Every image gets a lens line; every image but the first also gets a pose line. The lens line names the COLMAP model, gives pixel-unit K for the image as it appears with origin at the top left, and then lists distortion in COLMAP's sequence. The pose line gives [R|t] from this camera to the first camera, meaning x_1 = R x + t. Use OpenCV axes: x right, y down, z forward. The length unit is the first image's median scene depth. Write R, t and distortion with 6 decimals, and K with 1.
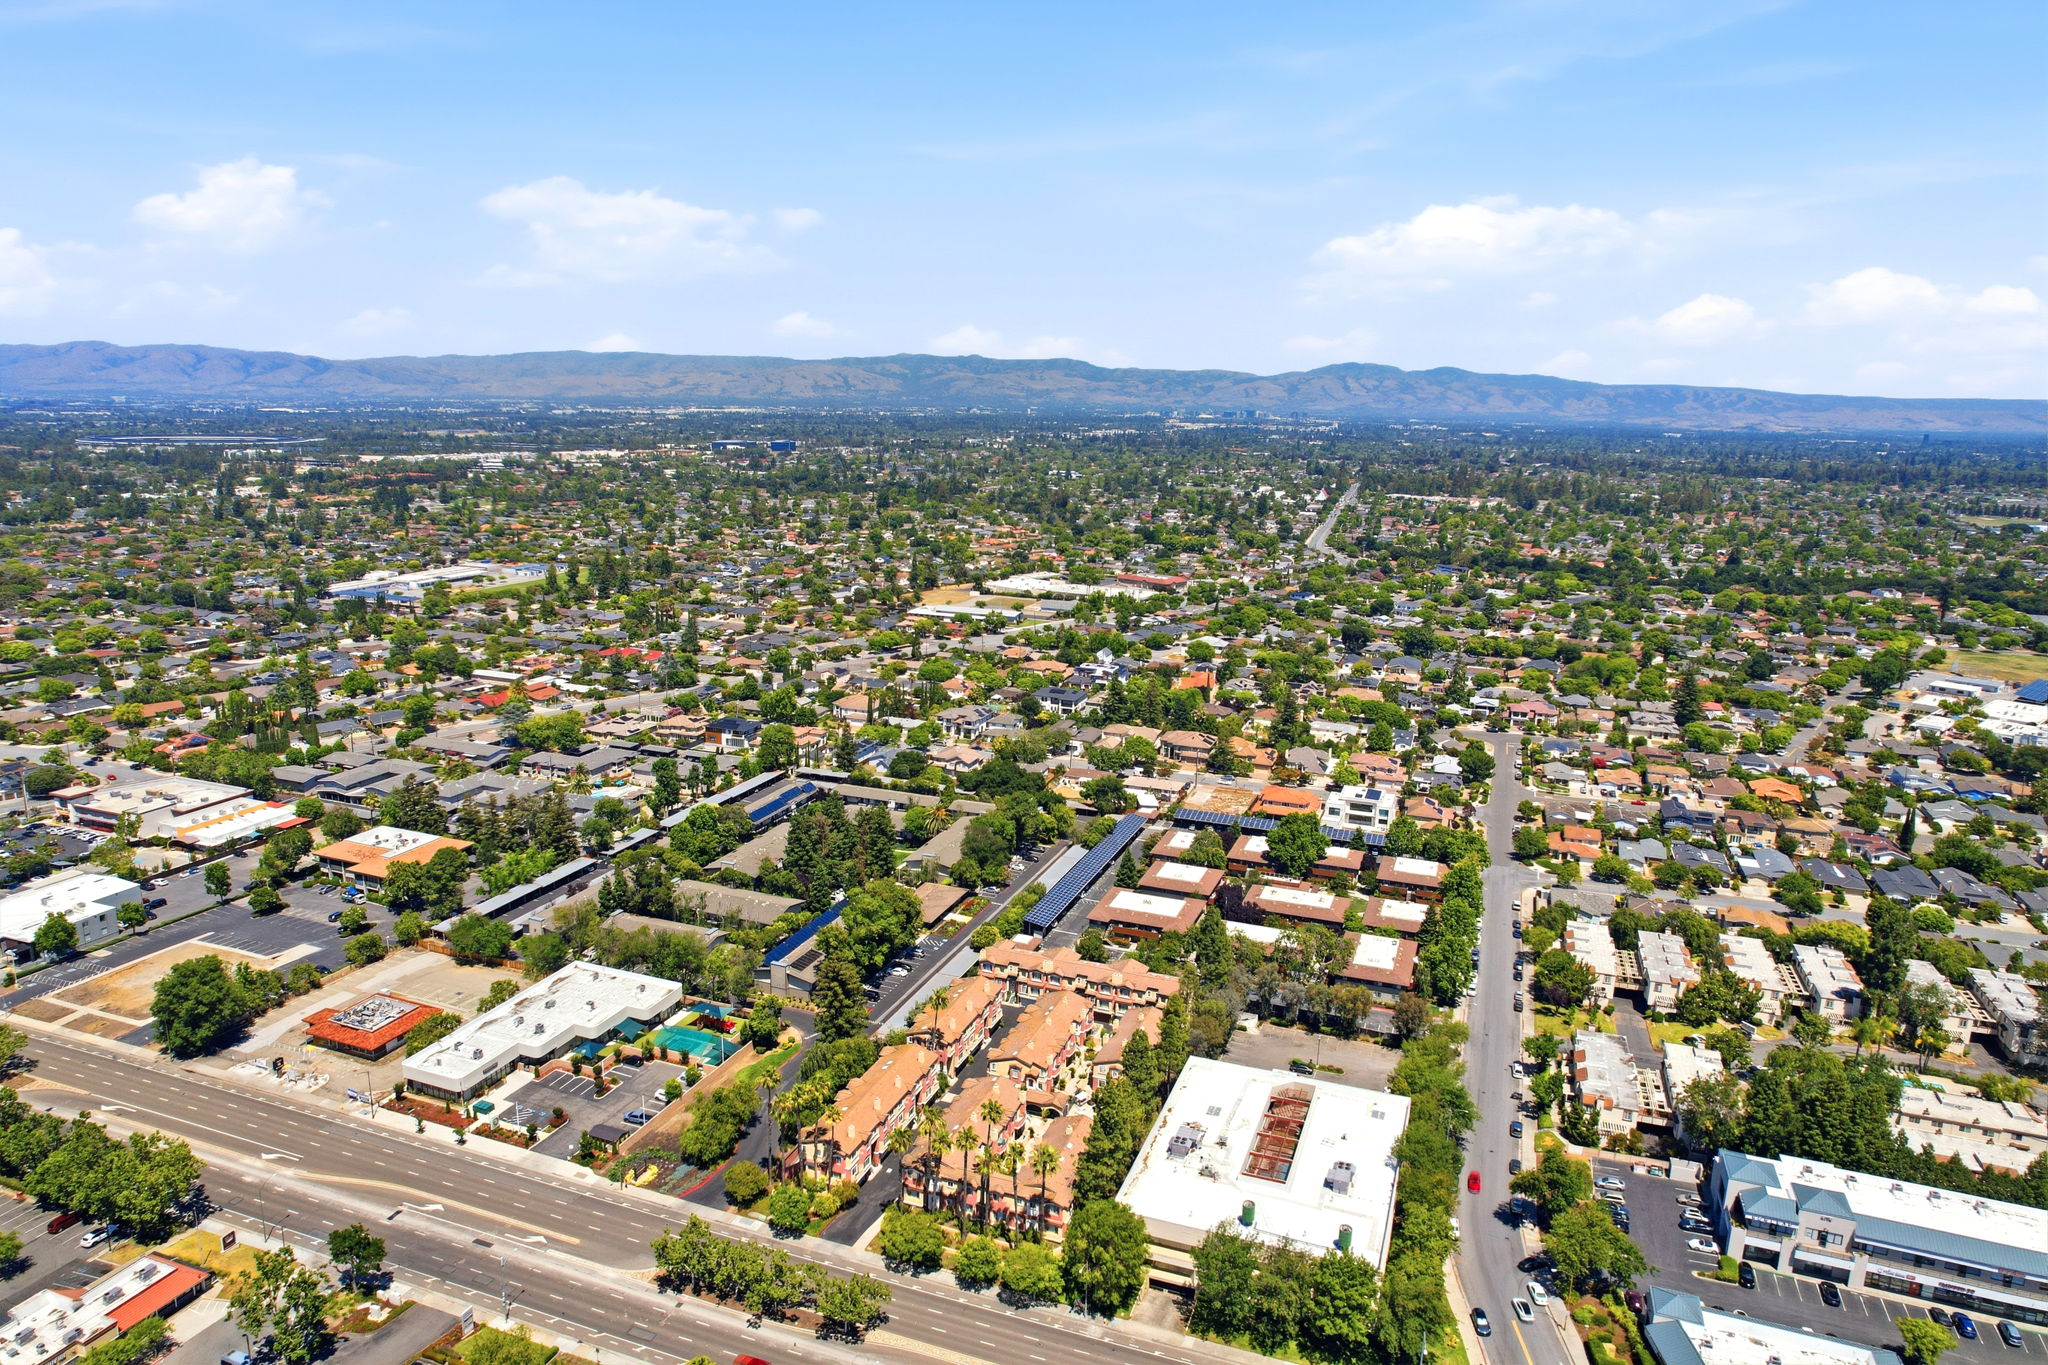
lens RADIAL K [[1307.8, 0, 1028.1], [0, 1307.8, 684.1], [0, 0, 1]] dist [-0.070822, 0.063438]
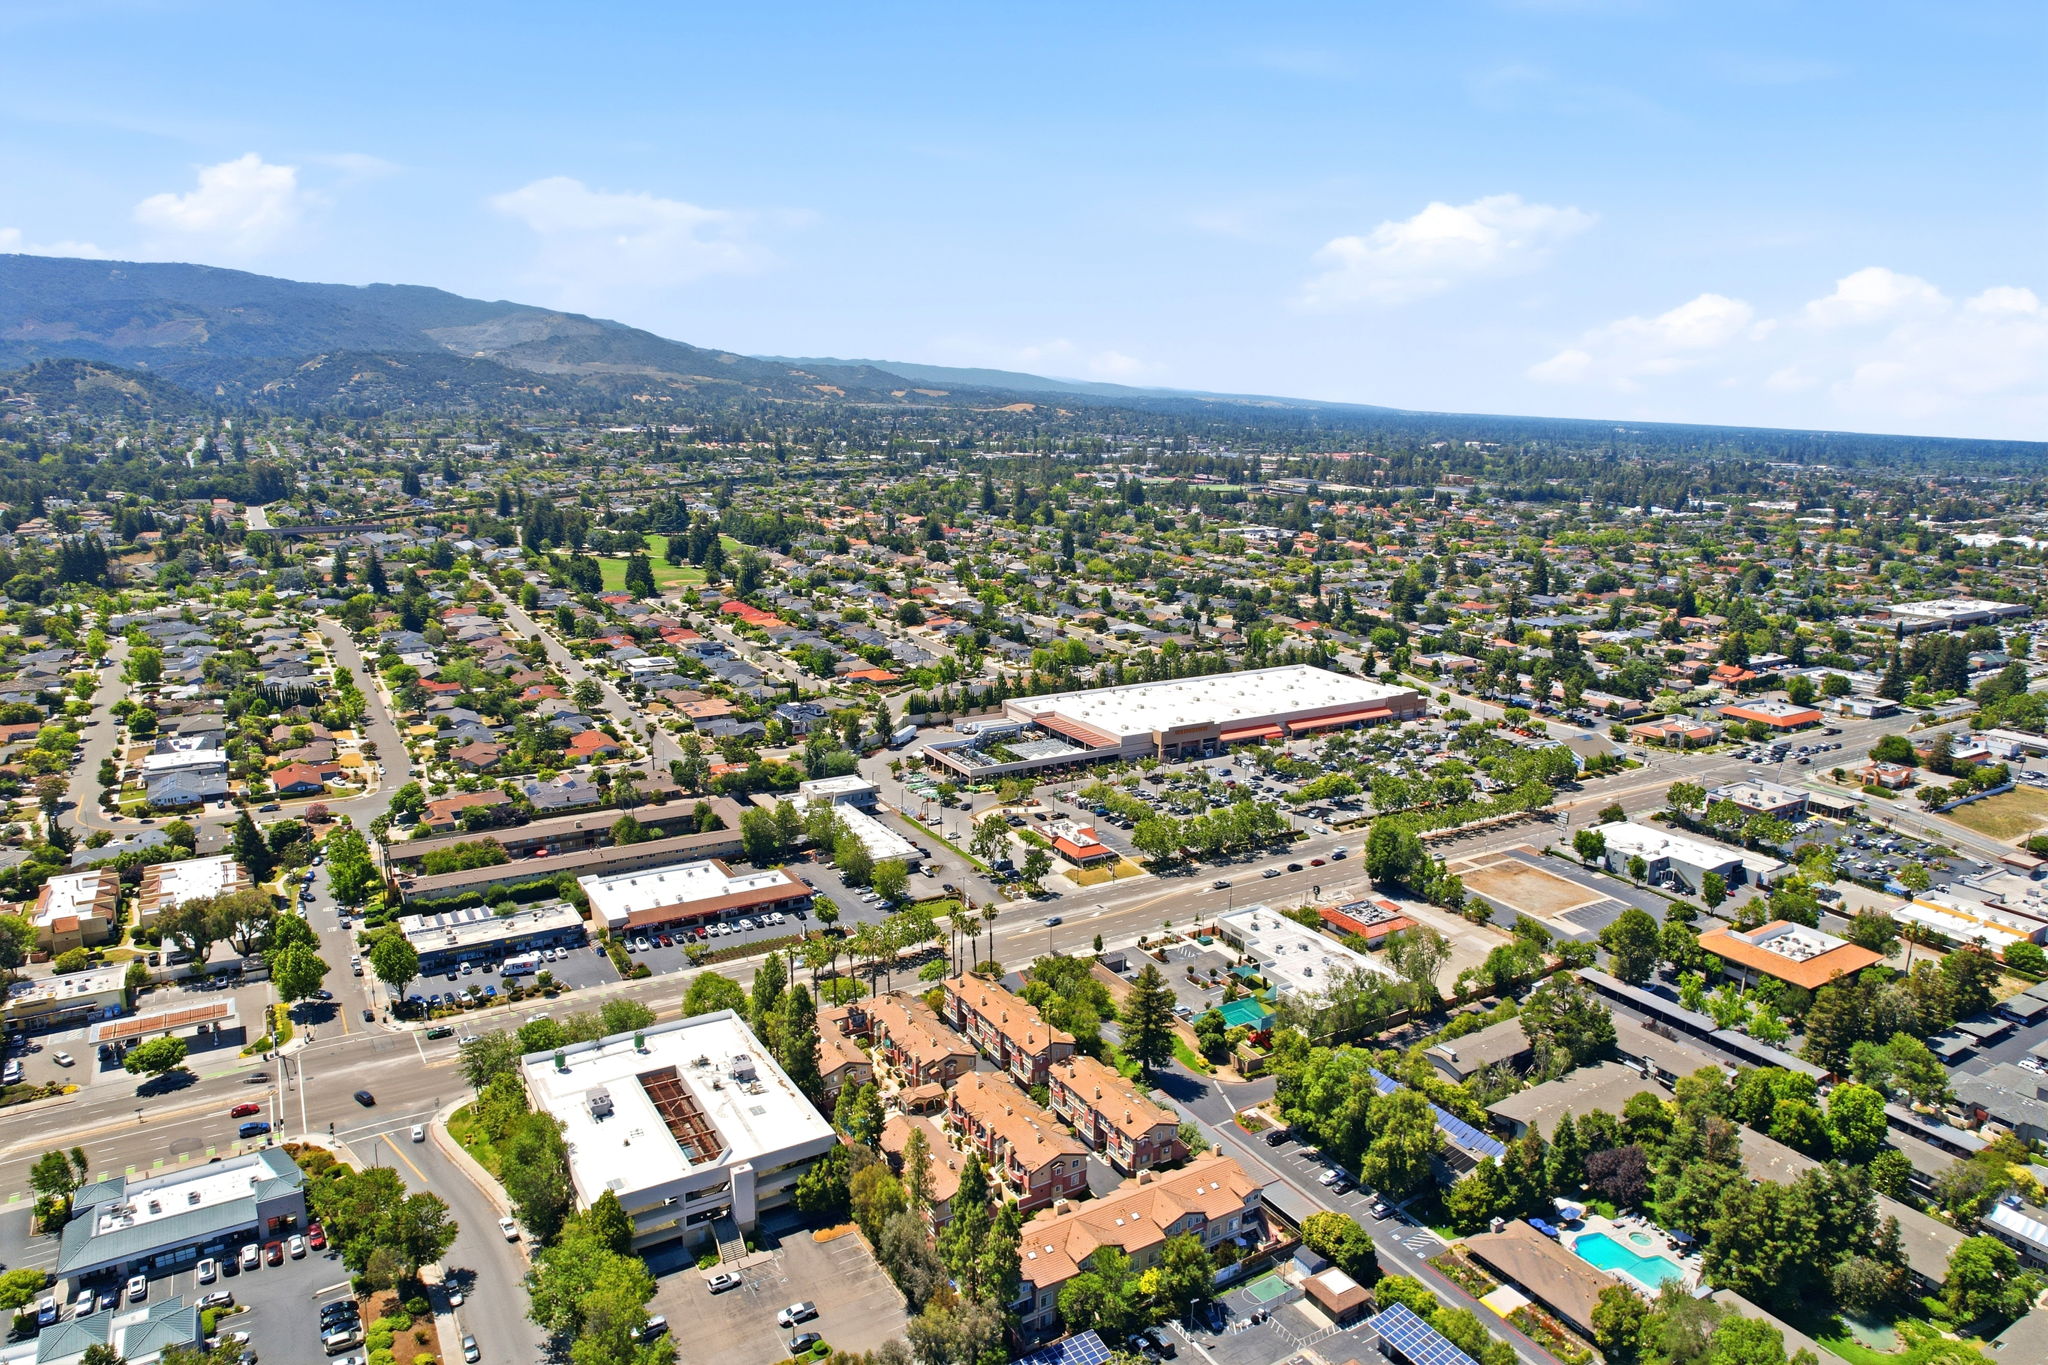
lens RADIAL K [[1307.8, 0, 1028.1], [0, 1307.8, 684.1], [0, 0, 1]] dist [-0.070822, 0.063438]
pose [[-0.610656, 0.140098, -0.779405, 0.569059], [-0.208093, 0.921248, 0.328634, -0.259541], [0.764066, 0.362871, -0.533412, 1.202556]]
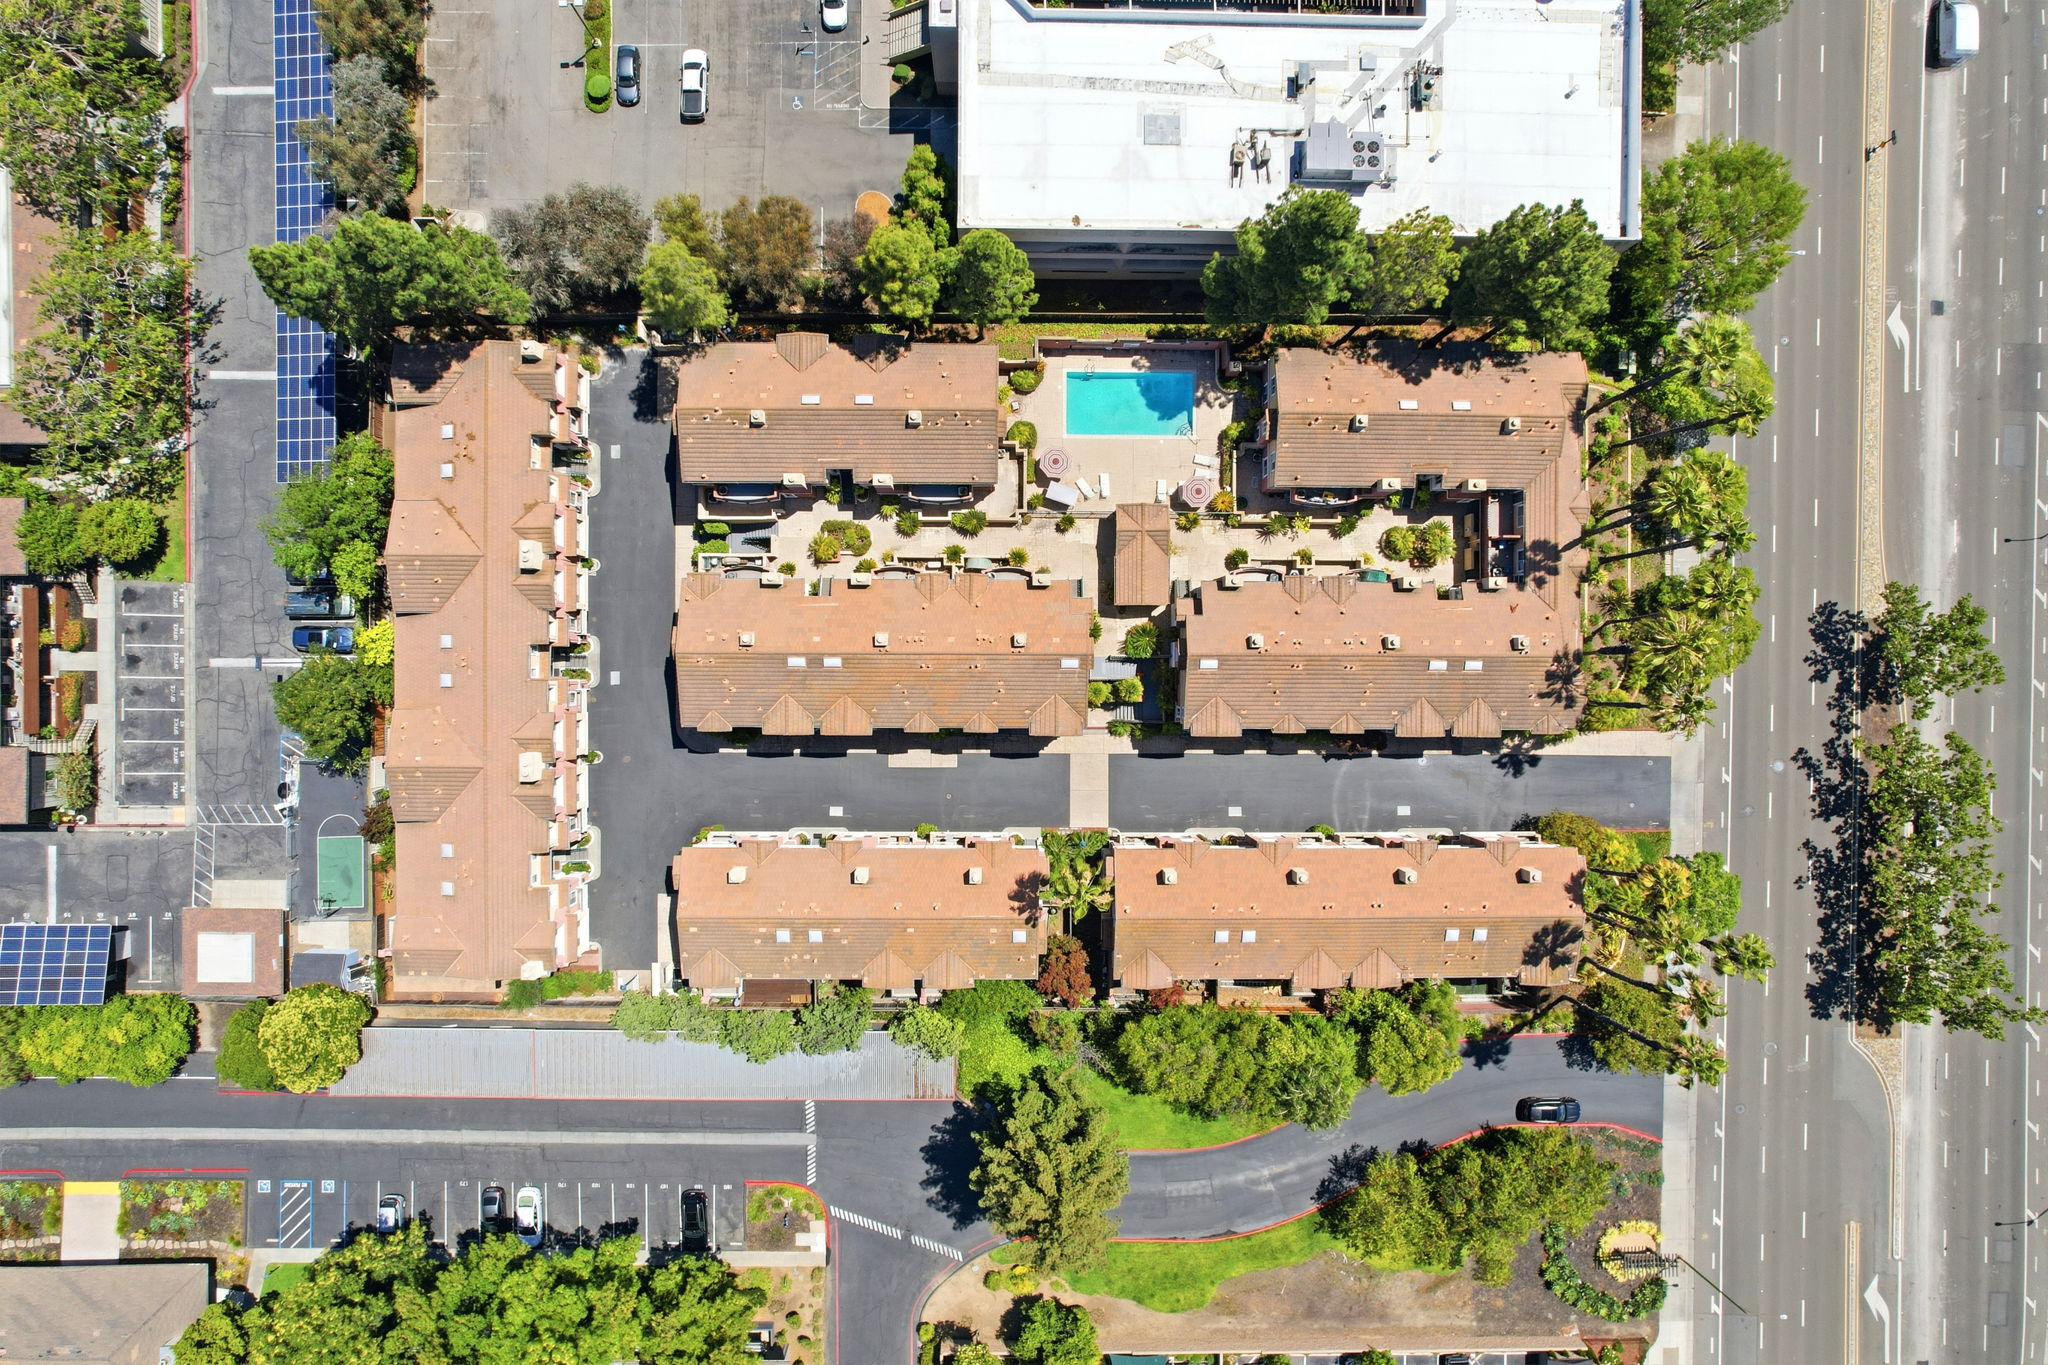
lens RADIAL K [[1307.8, 0, 1028.1], [0, 1307.8, 684.1], [0, 0, 1]] dist [-0.070822, 0.063438]
pose [[-0.346726, -0.937040, -0.041676, 0.004008], [0.176762, -0.108913, 0.978209, -0.088409], [-0.921160, 0.331803, 0.203396, 0.778875]]
